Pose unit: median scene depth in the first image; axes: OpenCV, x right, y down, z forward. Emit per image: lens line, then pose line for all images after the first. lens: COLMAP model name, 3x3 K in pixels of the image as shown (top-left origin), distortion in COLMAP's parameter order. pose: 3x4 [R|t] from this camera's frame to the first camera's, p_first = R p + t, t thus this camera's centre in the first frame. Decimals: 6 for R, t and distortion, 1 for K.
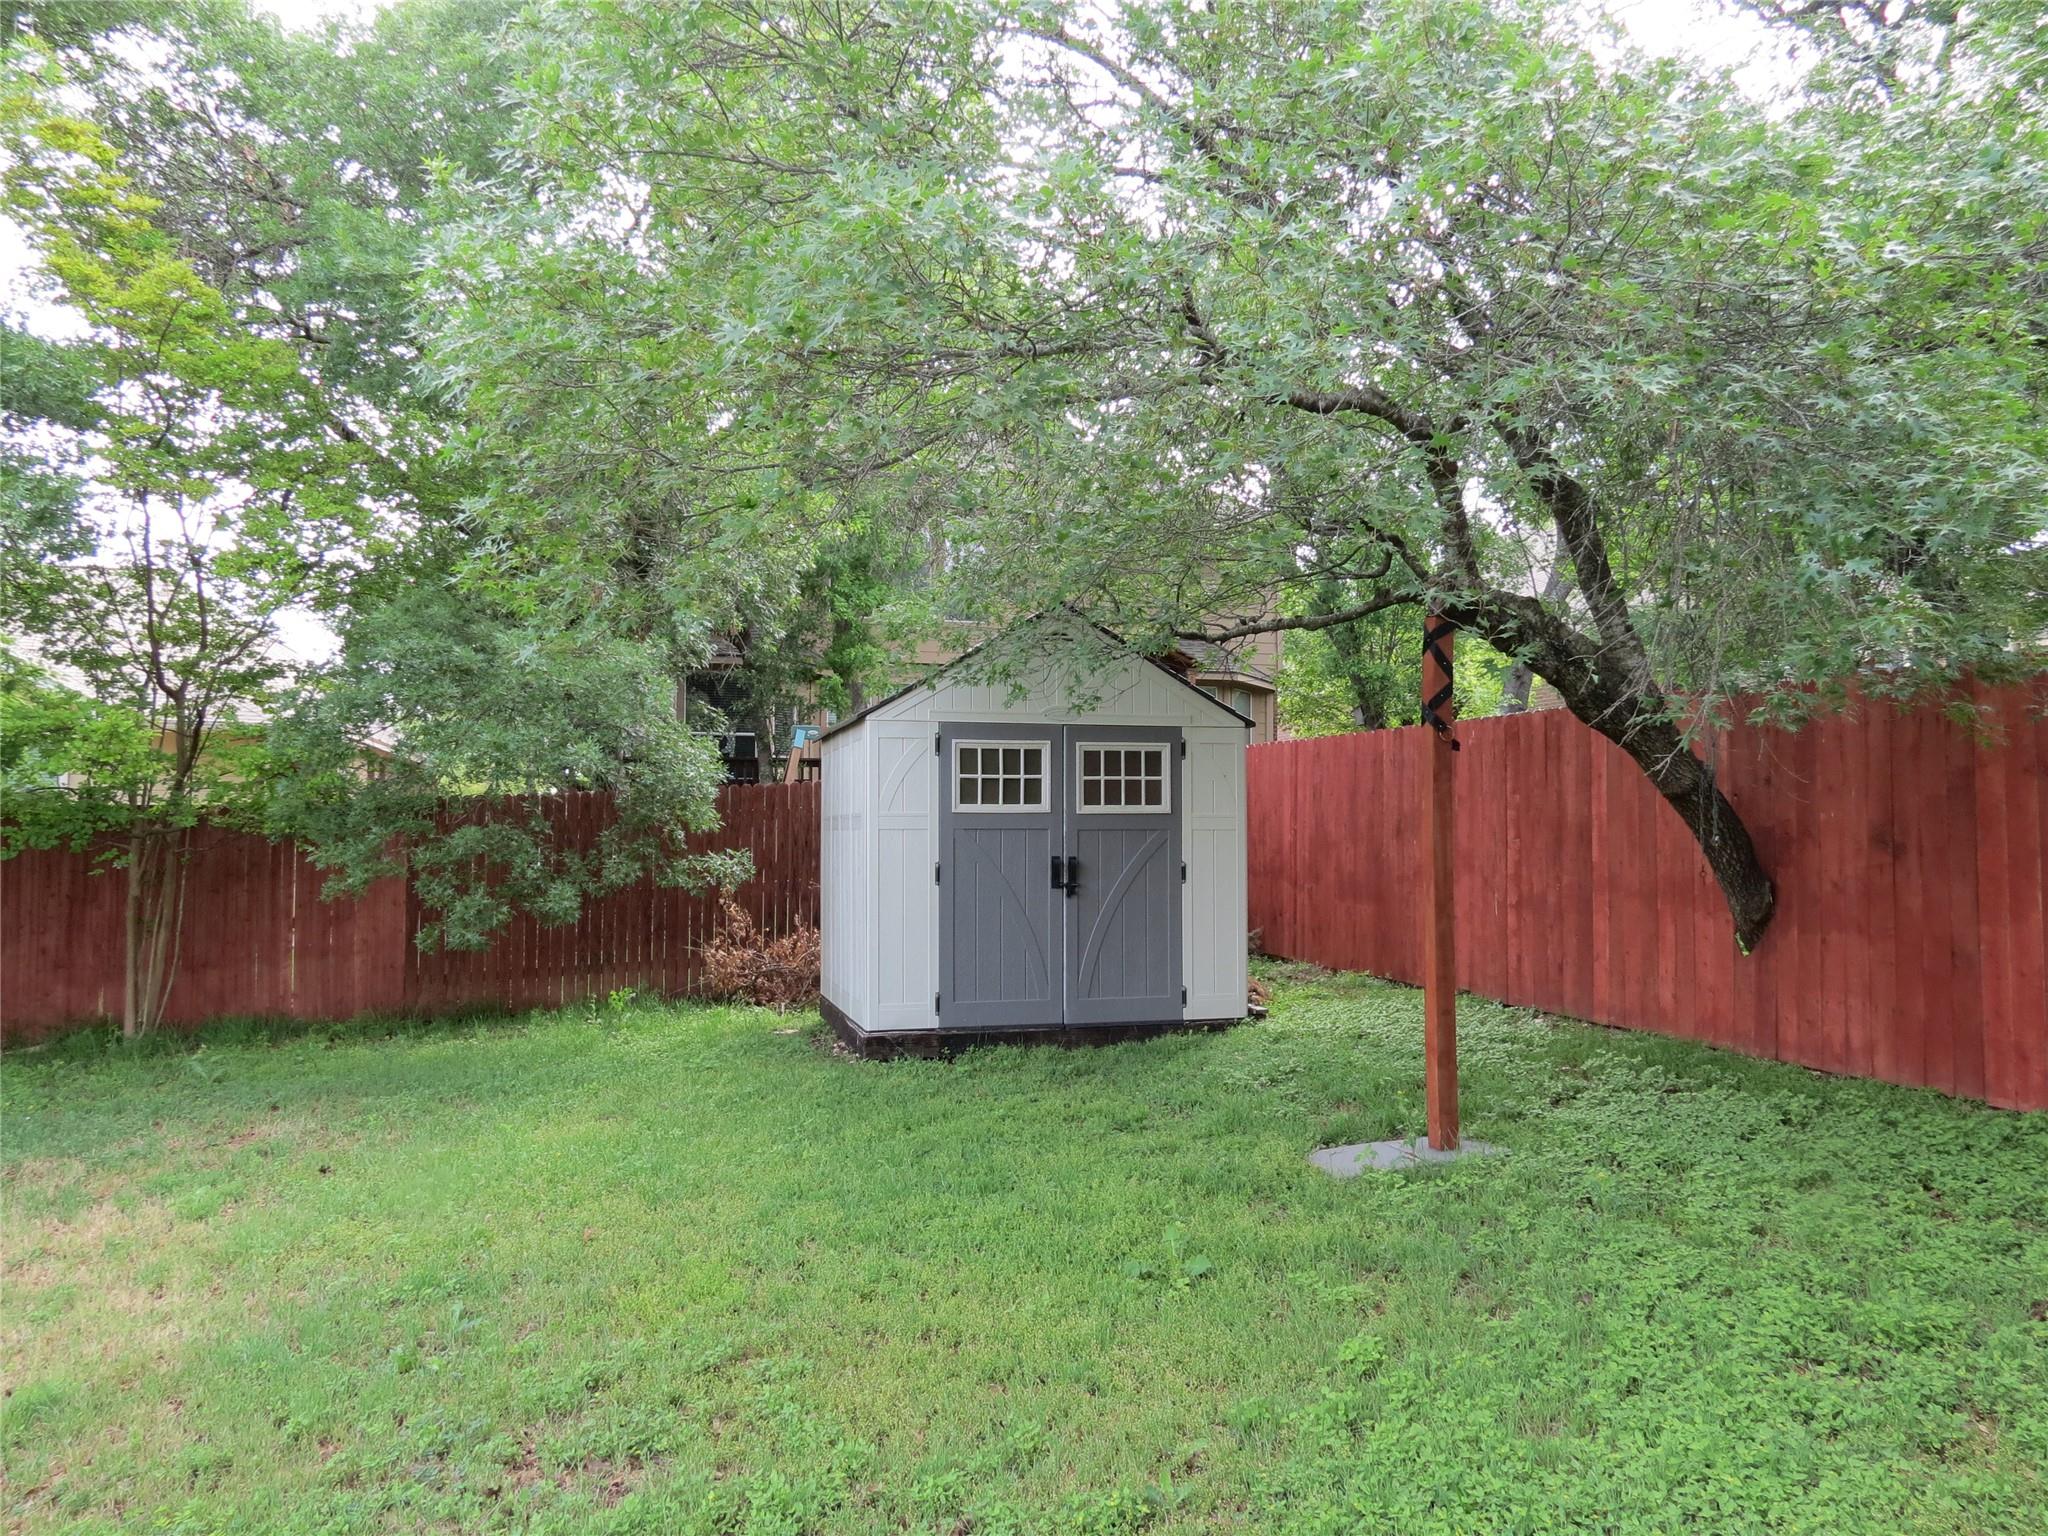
lens RADIAL K [[1433.3, 0, 1022.7], [0, 1433.3, 770.3], [0, 0, 1]] dist [-0.035986, 0.018928]
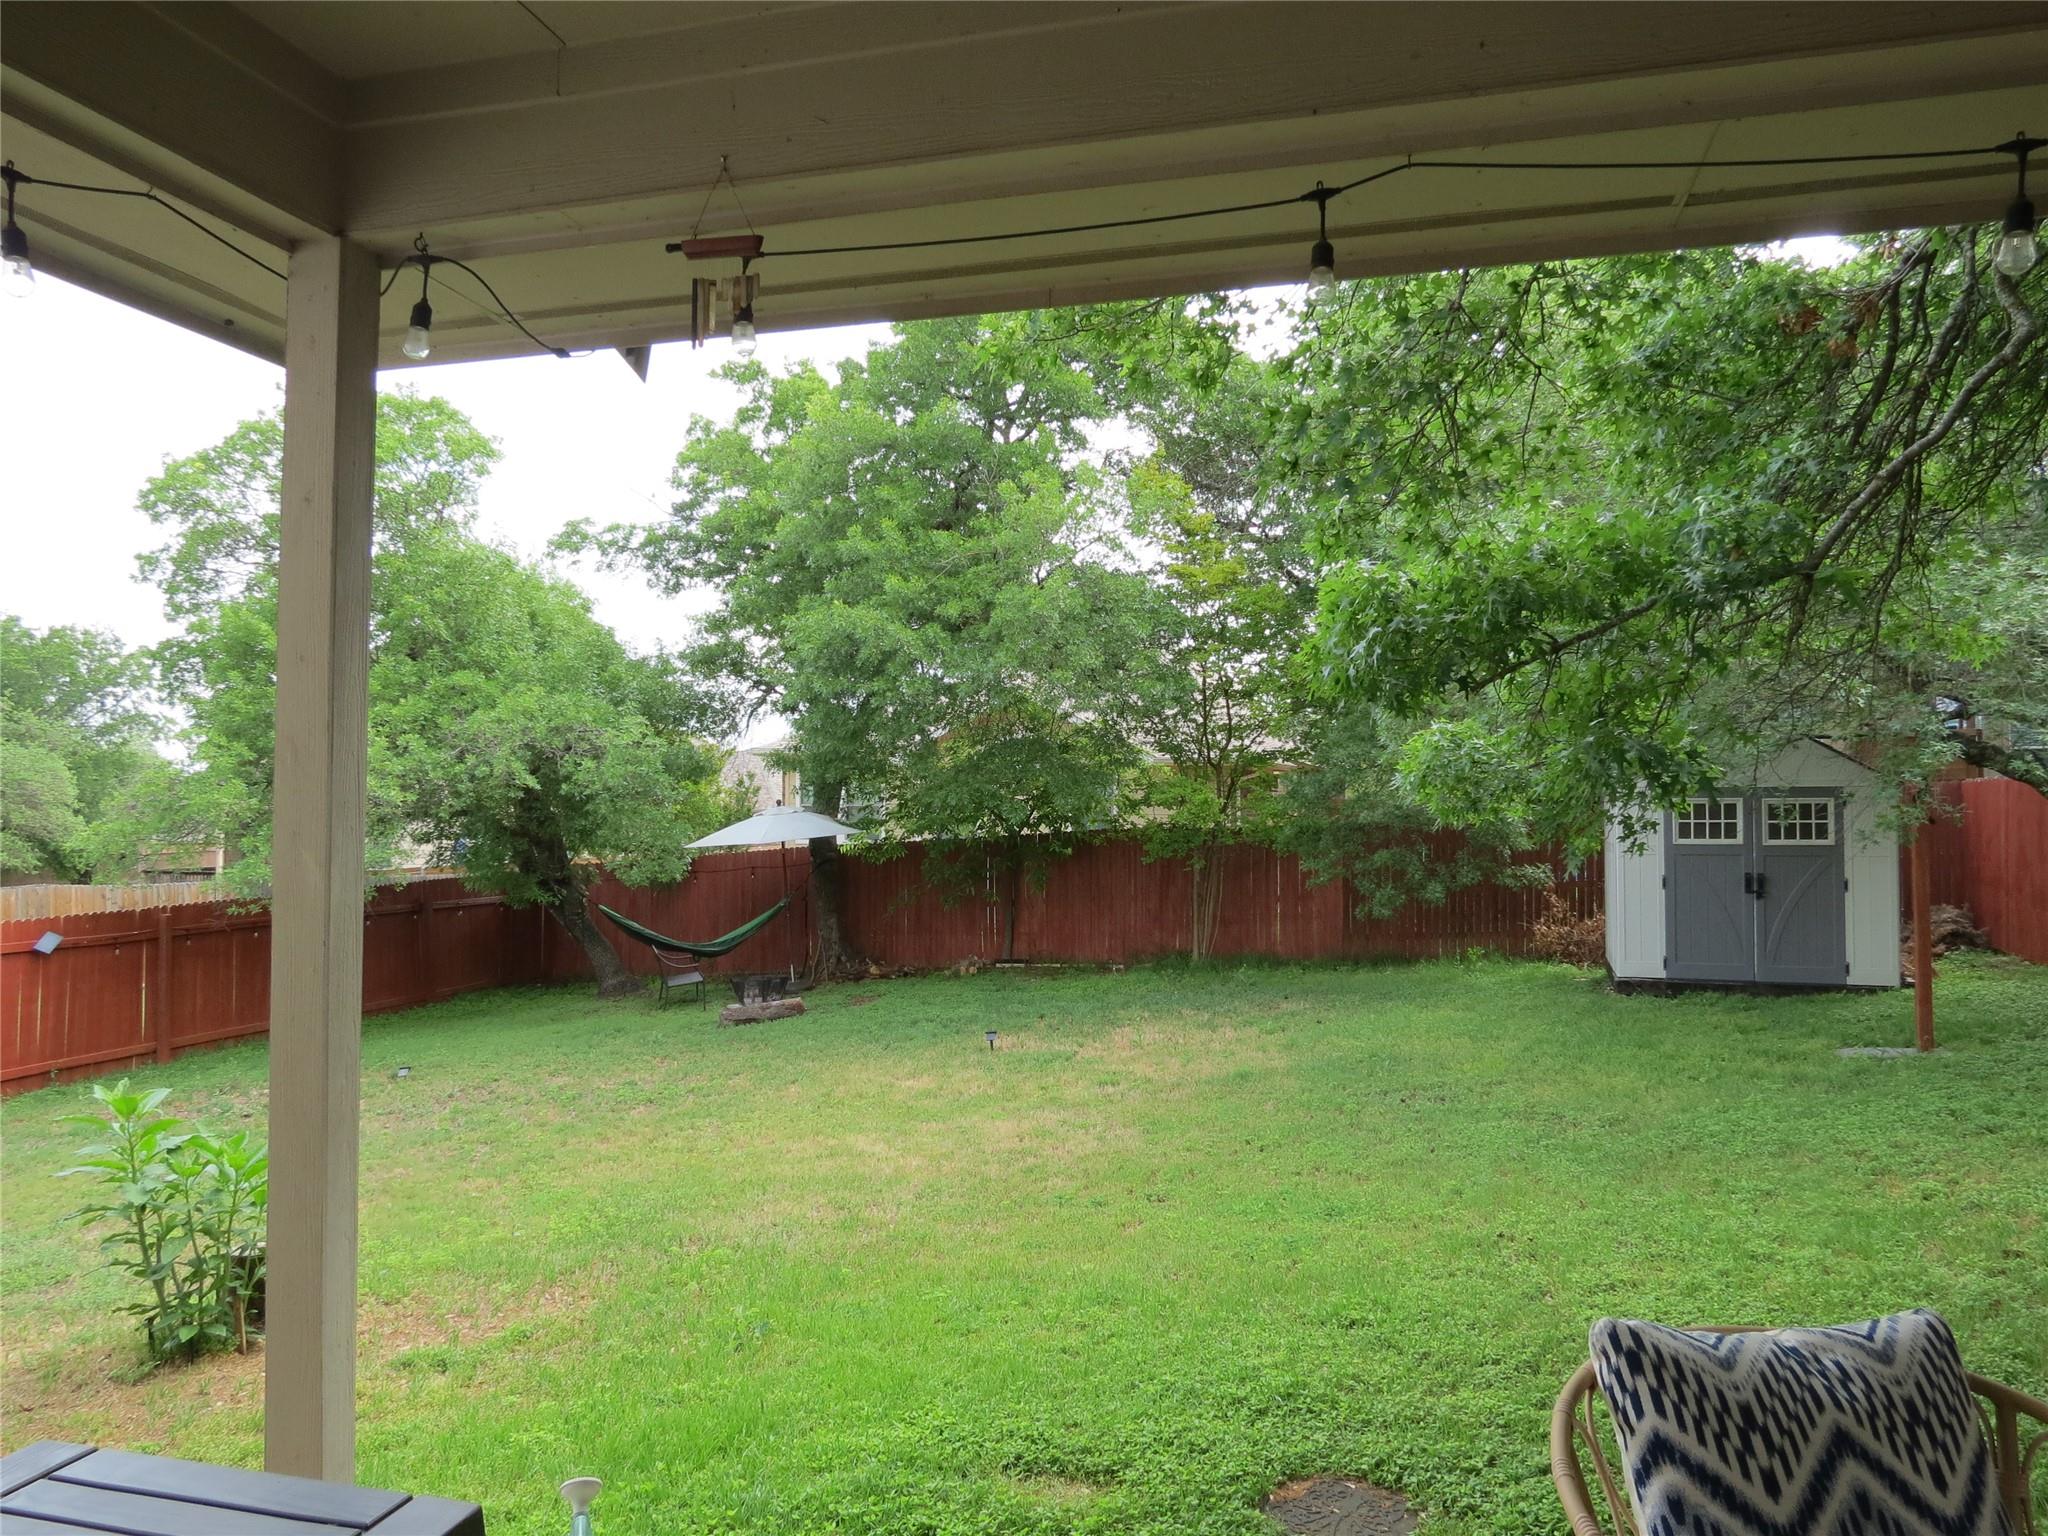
lens RADIAL K [[1433.3, 0, 1023.7], [0, 1433.3, 767.5], [0, 0, 1]] dist [-0.035986, 0.018928]
pose [[0.822078, -0.018484, -0.569075, 0.251271], [0.026015, 0.999648, 0.005112, -0.080277], [0.568780, -0.019007, 0.822270, -0.691675]]
